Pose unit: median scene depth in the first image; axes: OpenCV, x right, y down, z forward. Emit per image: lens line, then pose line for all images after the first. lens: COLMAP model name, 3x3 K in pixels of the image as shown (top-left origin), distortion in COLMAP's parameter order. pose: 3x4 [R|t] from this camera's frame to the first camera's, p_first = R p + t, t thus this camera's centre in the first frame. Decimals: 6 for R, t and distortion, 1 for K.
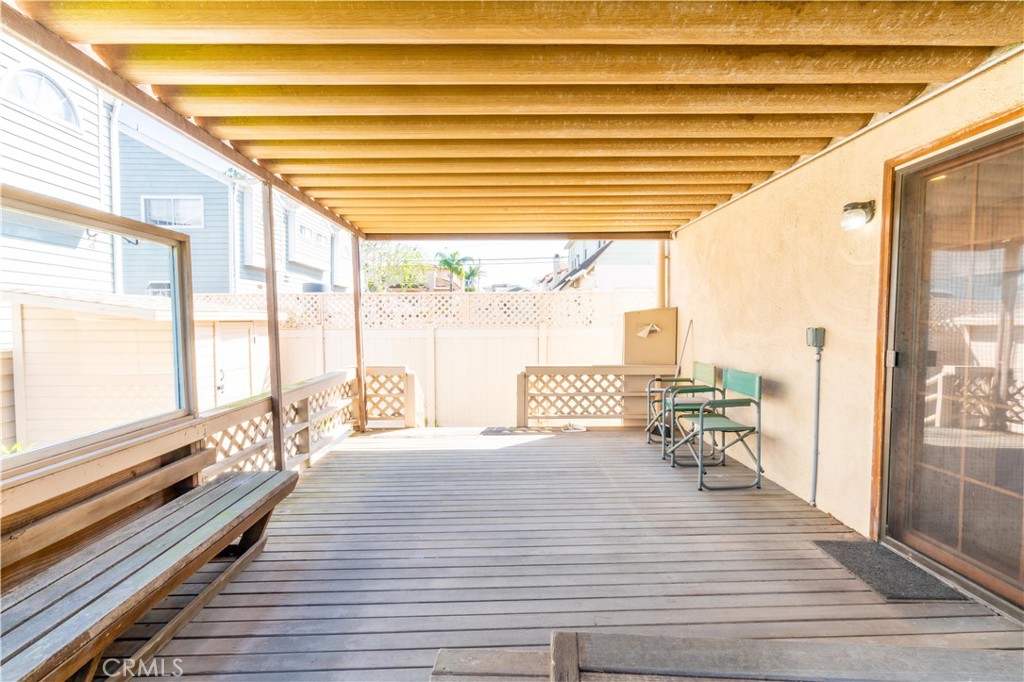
lens RADIAL K [[459.9, 0, 519.6], [0, 459.9, 340.4], [0, 0, 1]] dist [-0.000503, 0.000420]
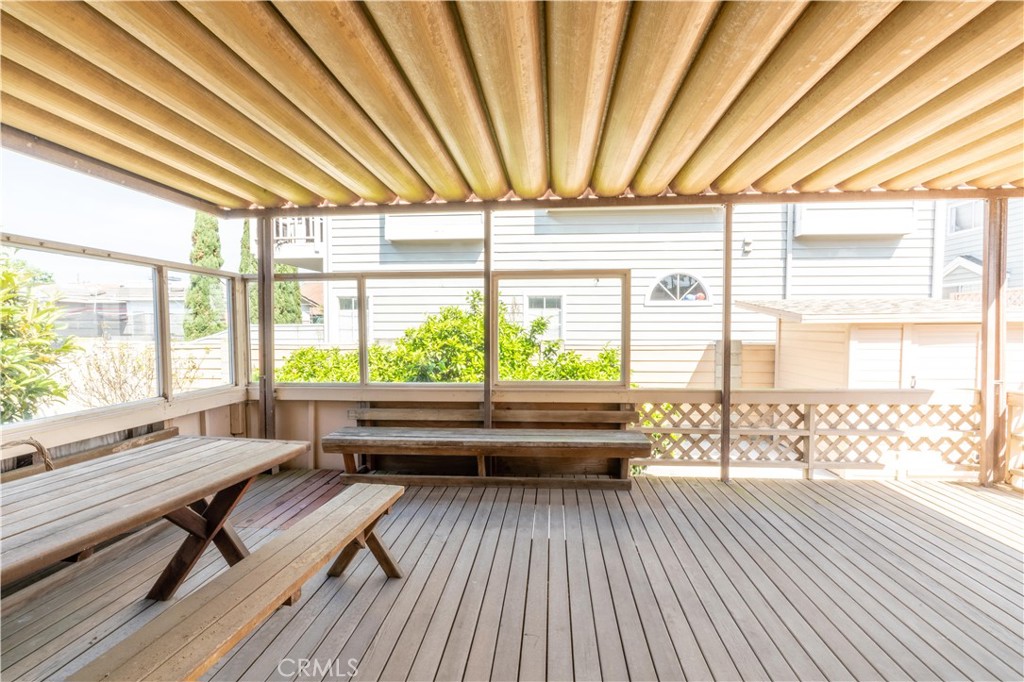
lens RADIAL K [[459.9, 0, 519.6], [0, 459.9, 340.4], [0, 0, 1]] dist [-0.000503, 0.000420]
pose [[-0.094764, 0.034488, -0.994902, 0.657904], [-0.036216, 0.998619, 0.038066, -0.028469], [0.994841, 0.039638, -0.093384, 0.611865]]
